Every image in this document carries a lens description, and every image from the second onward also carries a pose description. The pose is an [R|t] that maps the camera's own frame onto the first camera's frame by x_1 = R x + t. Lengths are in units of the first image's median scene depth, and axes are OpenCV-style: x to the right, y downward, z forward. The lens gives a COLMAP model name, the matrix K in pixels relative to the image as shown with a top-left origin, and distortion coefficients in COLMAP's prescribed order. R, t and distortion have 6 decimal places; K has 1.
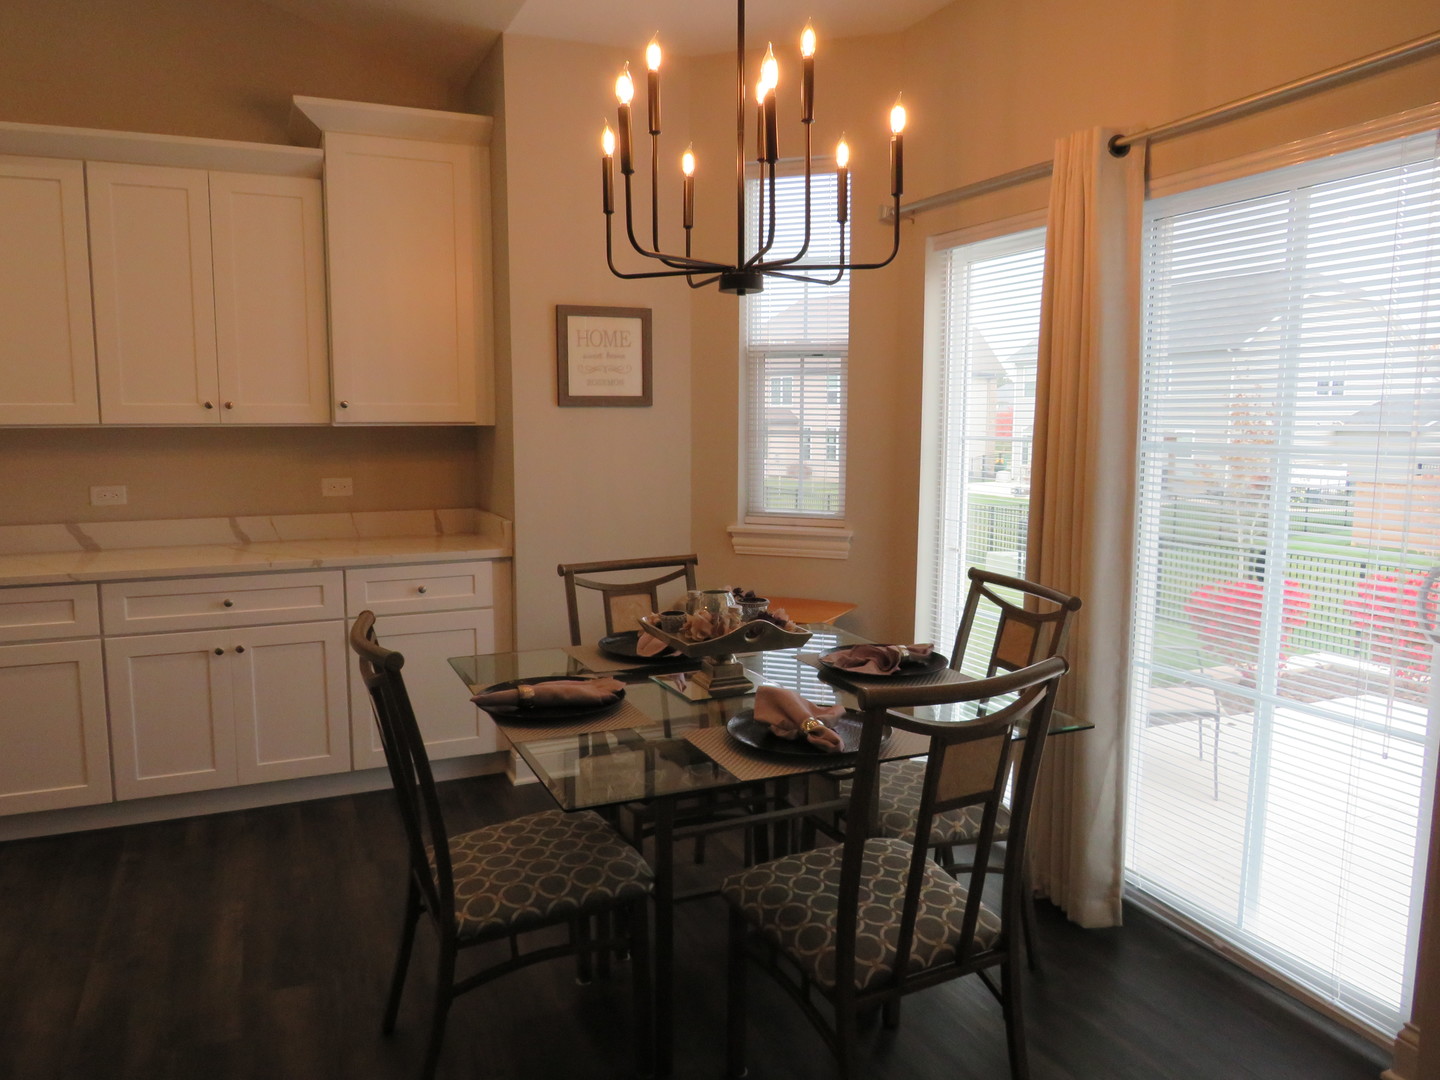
lens RADIAL K [[1010.8, 0, 716.4], [0, 1010.8, 535.0], [0, 0, 1]] dist [-0.037971, 0.011522]
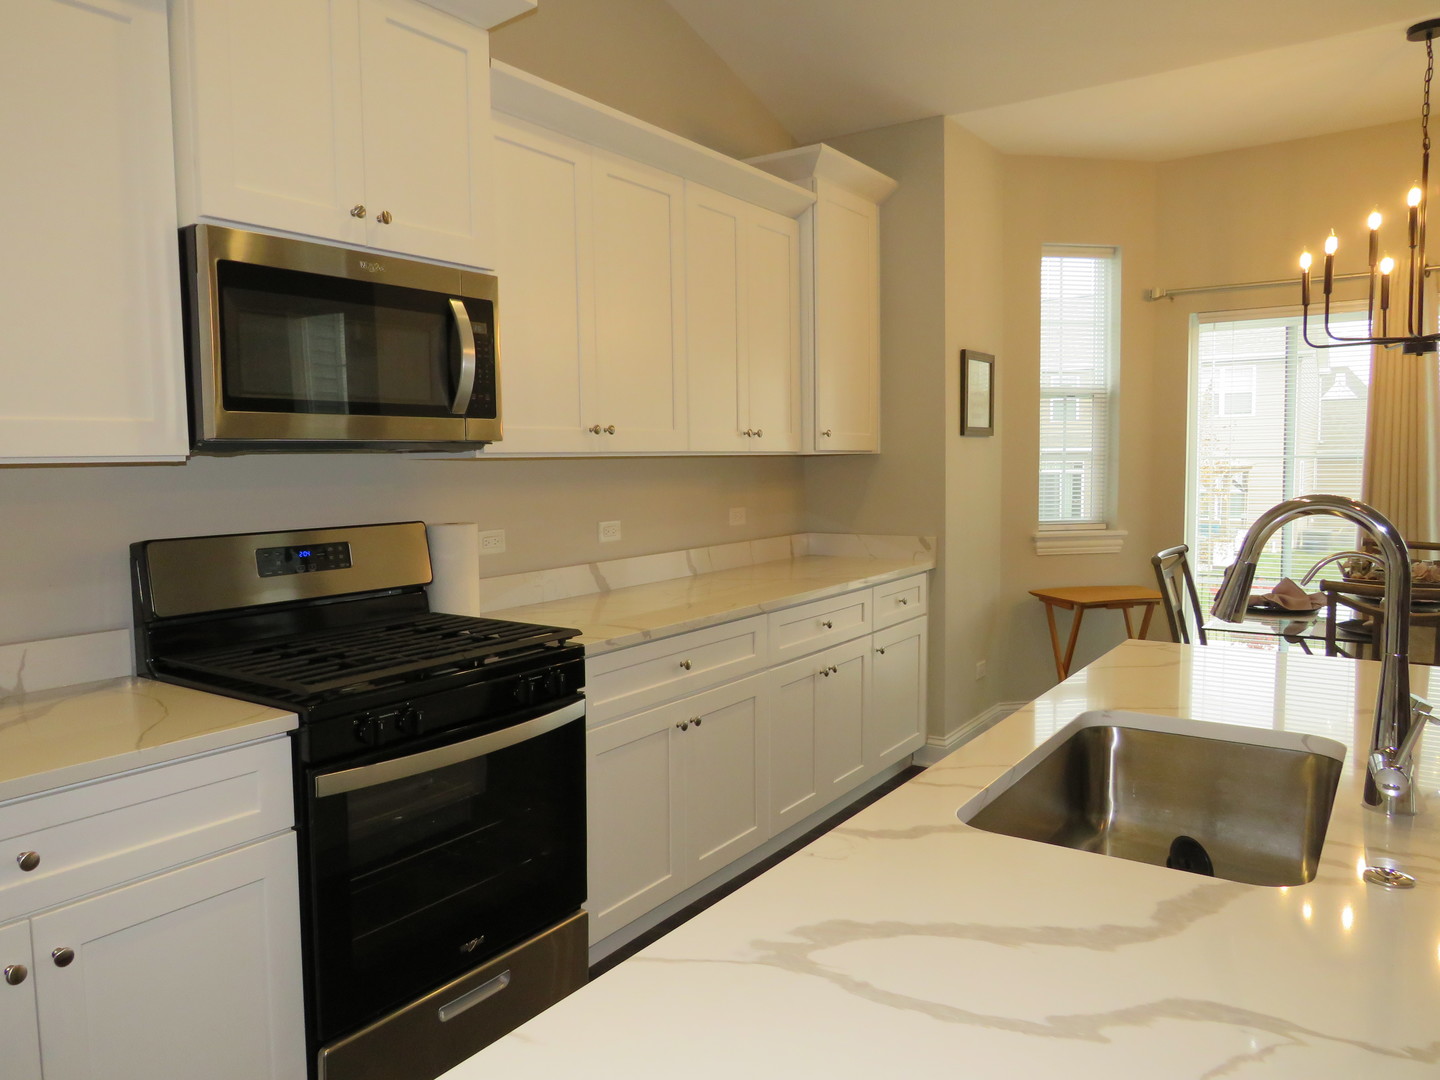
lens RADIAL K [[1010.8, 0, 758.2], [0, 1010.8, 536.6], [0, 0, 1]] dist [-0.037971, 0.011522]
pose [[0.853903, -0.055479, 0.517467, -1.080210], [0.077767, 0.996740, -0.021464, -0.005163], [-0.514590, 0.058570, 0.855434, 0.148536]]
